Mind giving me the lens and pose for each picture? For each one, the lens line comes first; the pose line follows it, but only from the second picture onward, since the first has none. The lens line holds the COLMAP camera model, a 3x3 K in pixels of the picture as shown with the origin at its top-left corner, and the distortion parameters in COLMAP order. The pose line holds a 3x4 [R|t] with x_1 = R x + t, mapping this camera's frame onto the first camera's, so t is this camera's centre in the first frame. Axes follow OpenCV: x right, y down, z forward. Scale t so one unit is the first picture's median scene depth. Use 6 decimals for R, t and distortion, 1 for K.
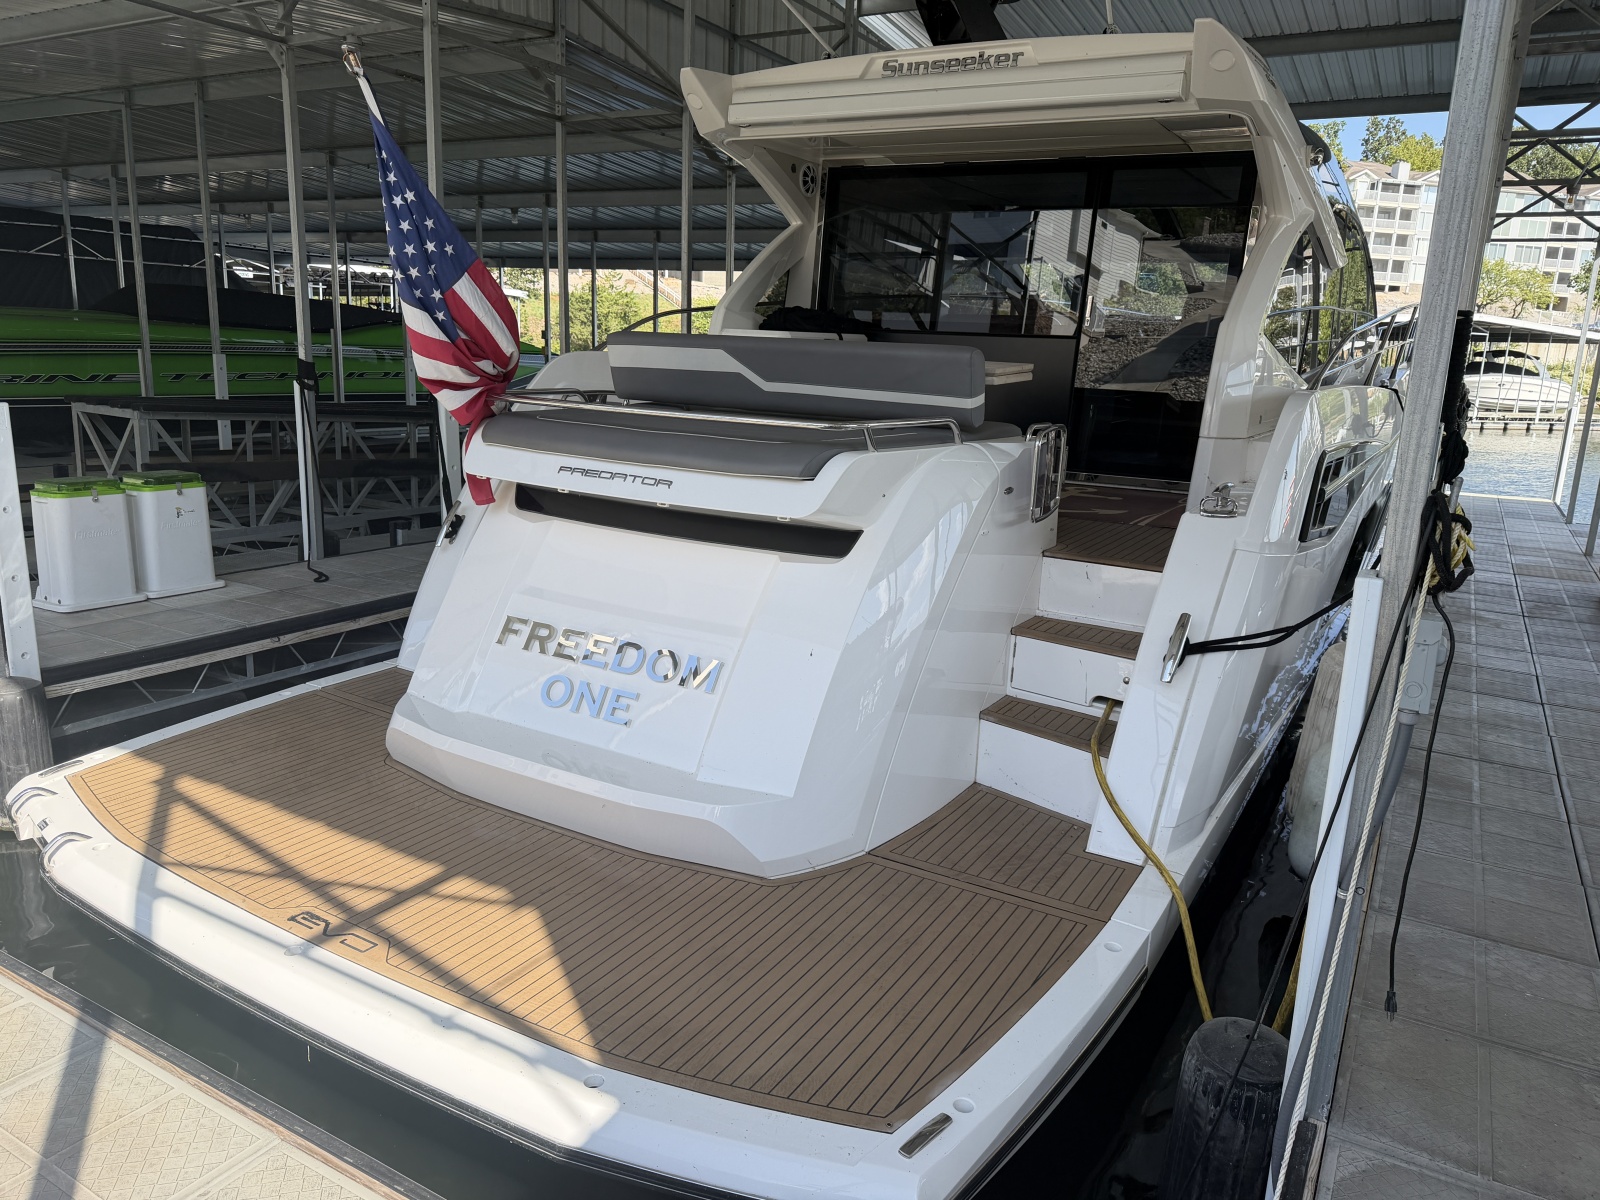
lens RADIAL K [[1124.9, 0, 812.2], [0, 1124.9, 626.8], [0, 0, 1]] dist [0.022567, -0.035524]
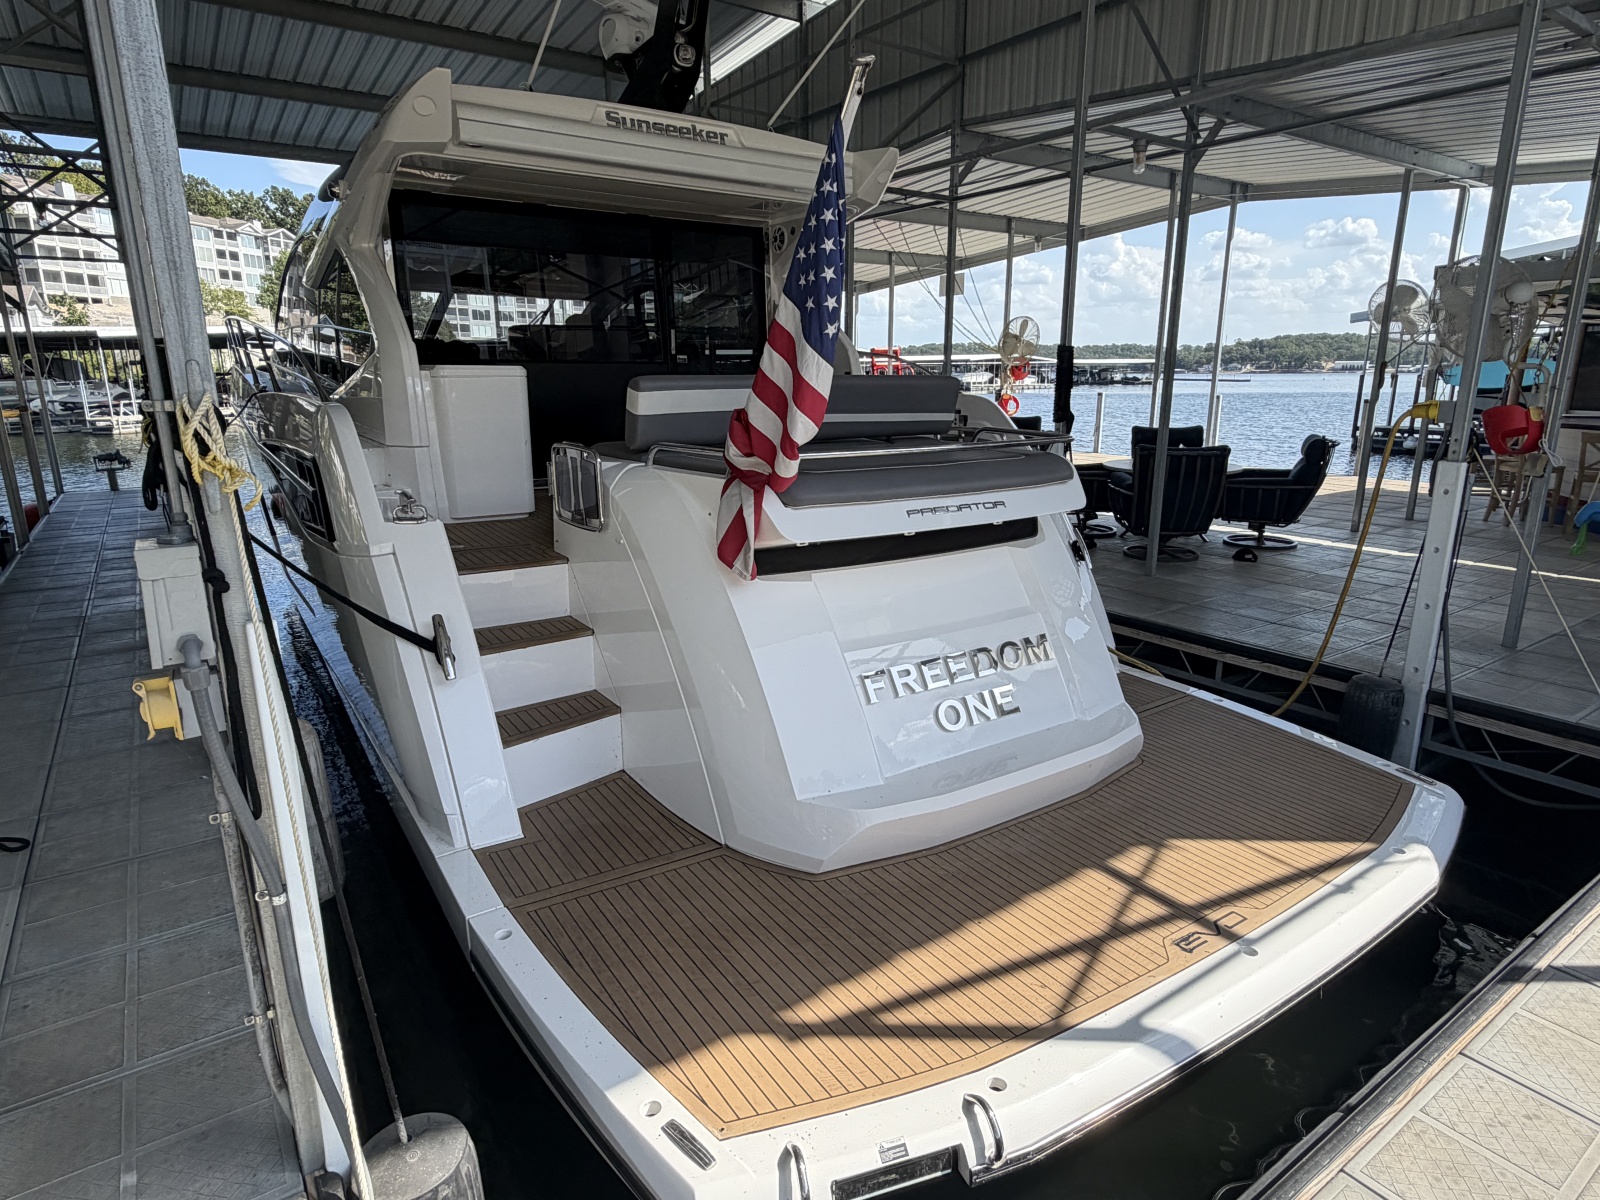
lens RADIAL K [[891.1, 0, 804.6], [0, 891.1, 617.6], [0, 0, 1]] dist [-0.004233, 0.001355]
pose [[0.426800, -0.275762, 0.861276, -0.479552], [0.232760, 0.953786, 0.190039, -0.108286], [-0.873879, 0.119362, 0.471262, 0.336268]]
